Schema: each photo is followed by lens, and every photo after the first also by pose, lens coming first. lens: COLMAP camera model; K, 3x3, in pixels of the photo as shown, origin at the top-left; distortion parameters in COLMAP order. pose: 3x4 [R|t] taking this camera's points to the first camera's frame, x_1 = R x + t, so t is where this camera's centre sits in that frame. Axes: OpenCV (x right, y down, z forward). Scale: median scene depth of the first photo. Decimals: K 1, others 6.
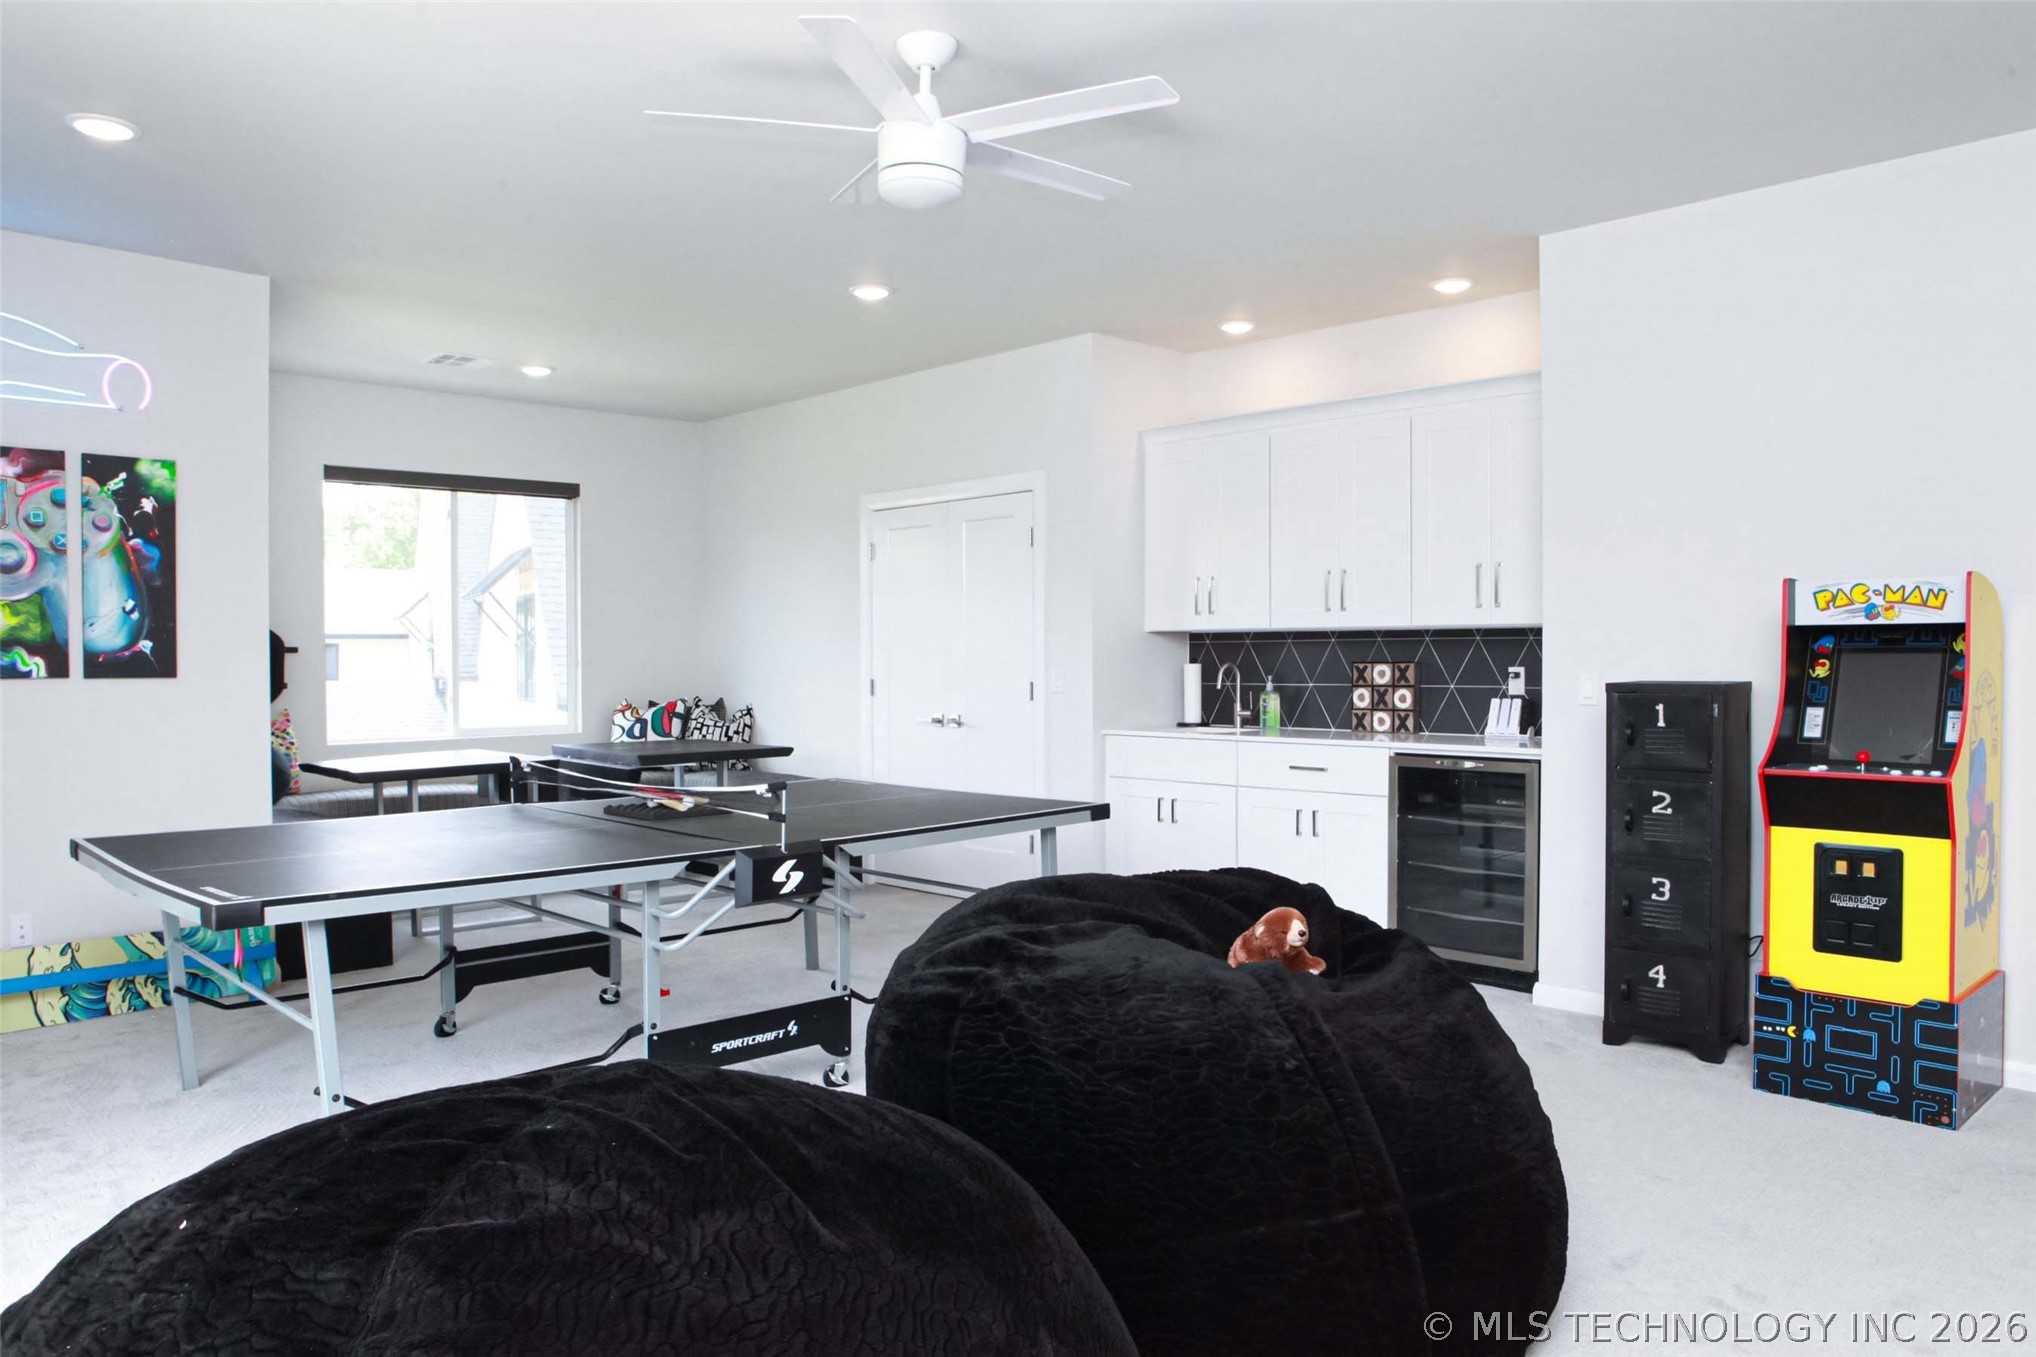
lens RADIAL K [[1424.2, 0, 1018.0], [0, 1424.2, 678.5], [0, 0, 1]] dist [-0.114069, 0.094594]
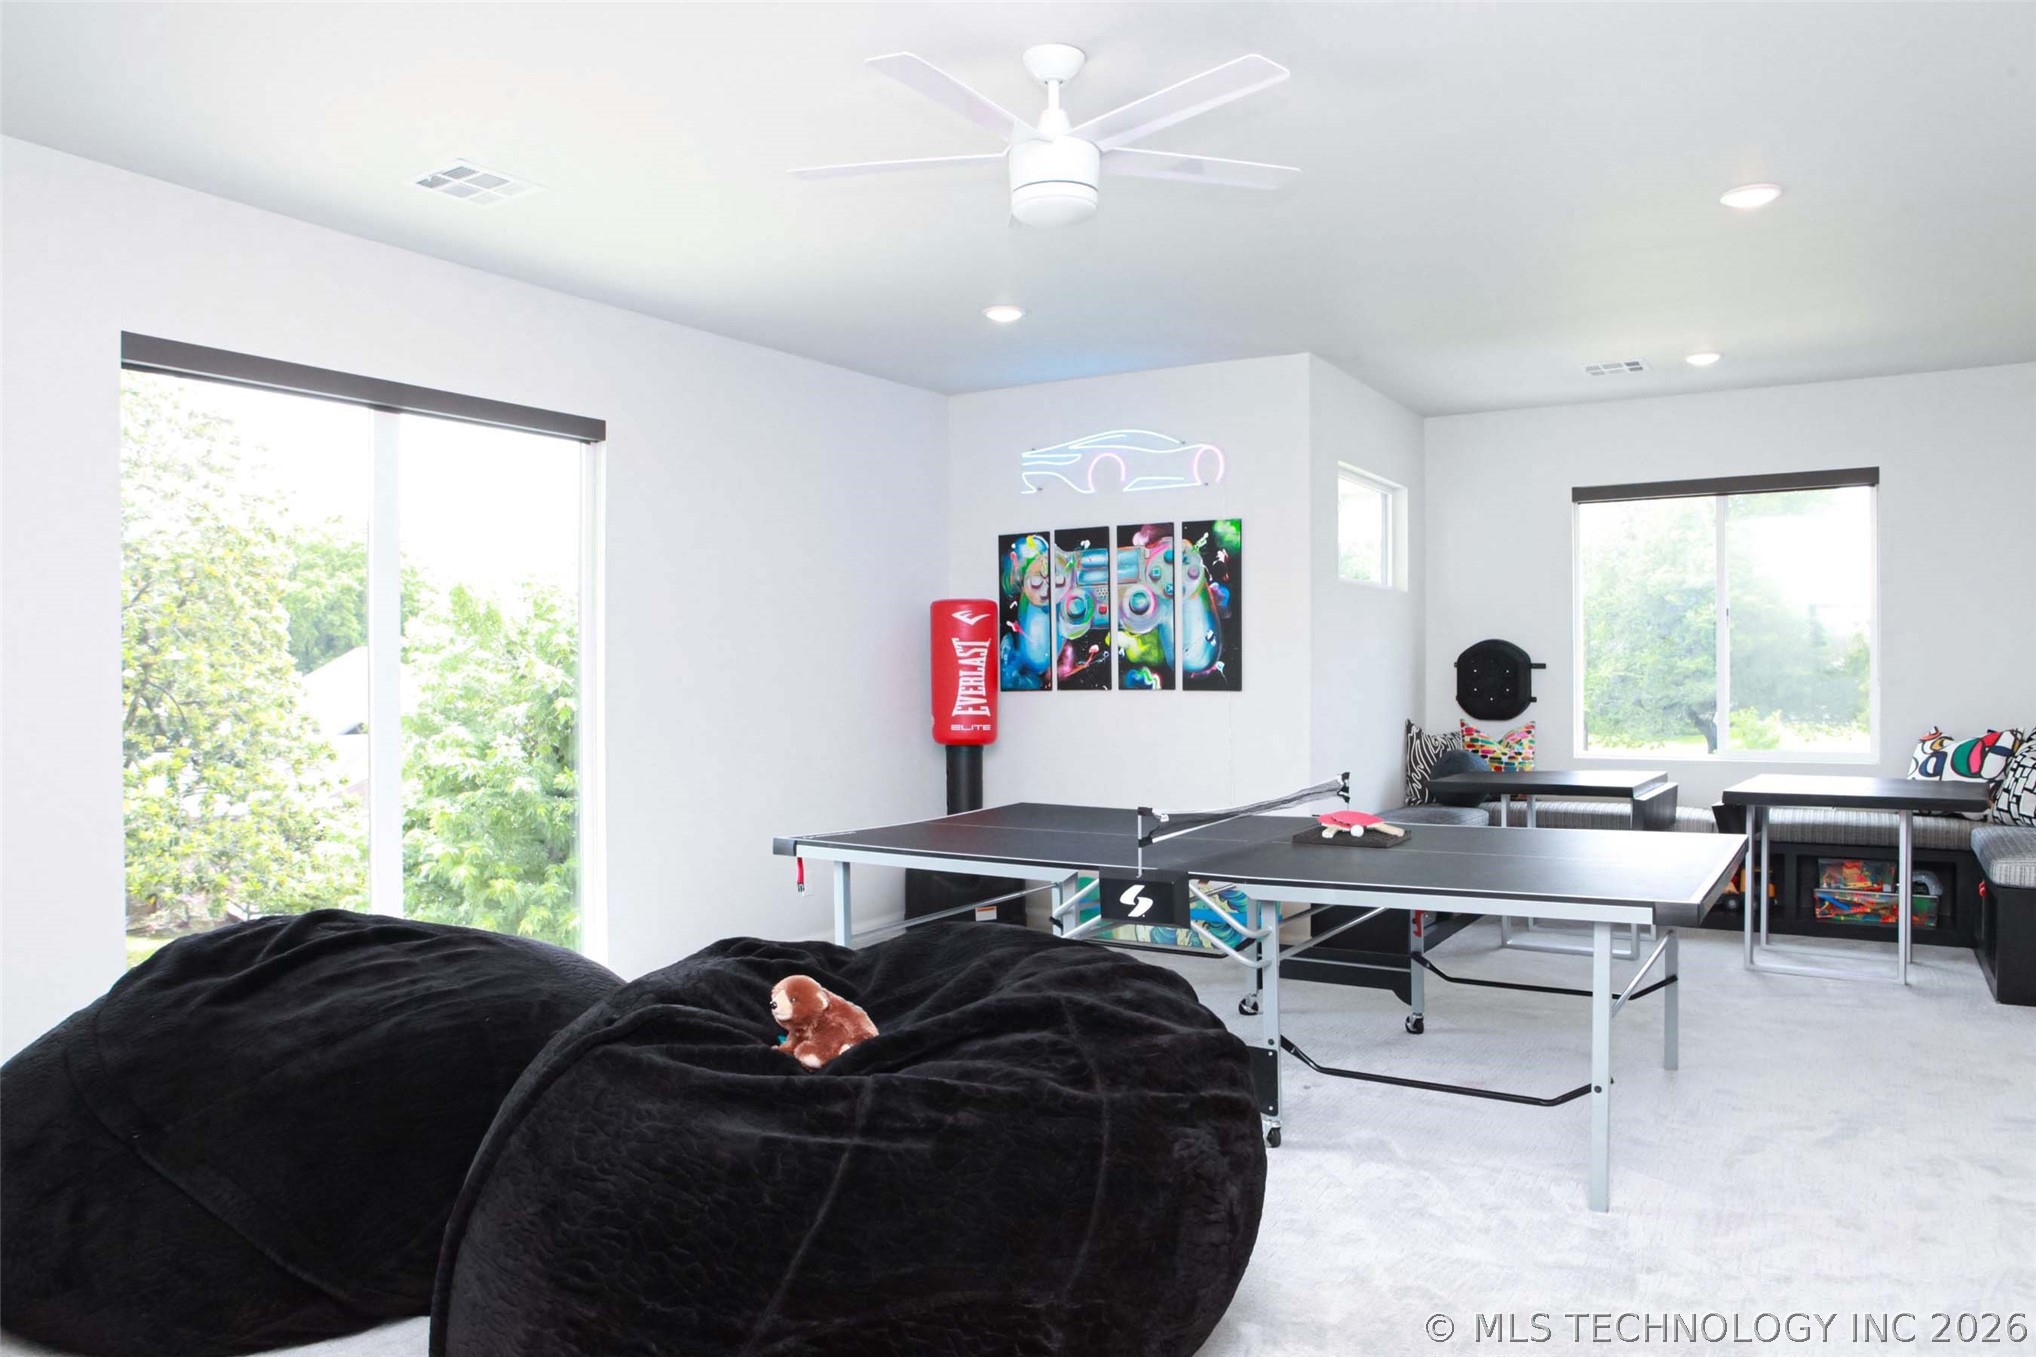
lens RADIAL K [[1424.2, 0, 1018.0], [0, 1424.2, 678.5], [0, 0, 1]] dist [-0.114069, 0.094594]
pose [[0.223663, 0.010590, -0.974609, 0.618015], [-0.012963, 0.999885, 0.007890, -0.020152], [0.974580, 0.010869, 0.223774, 0.527468]]
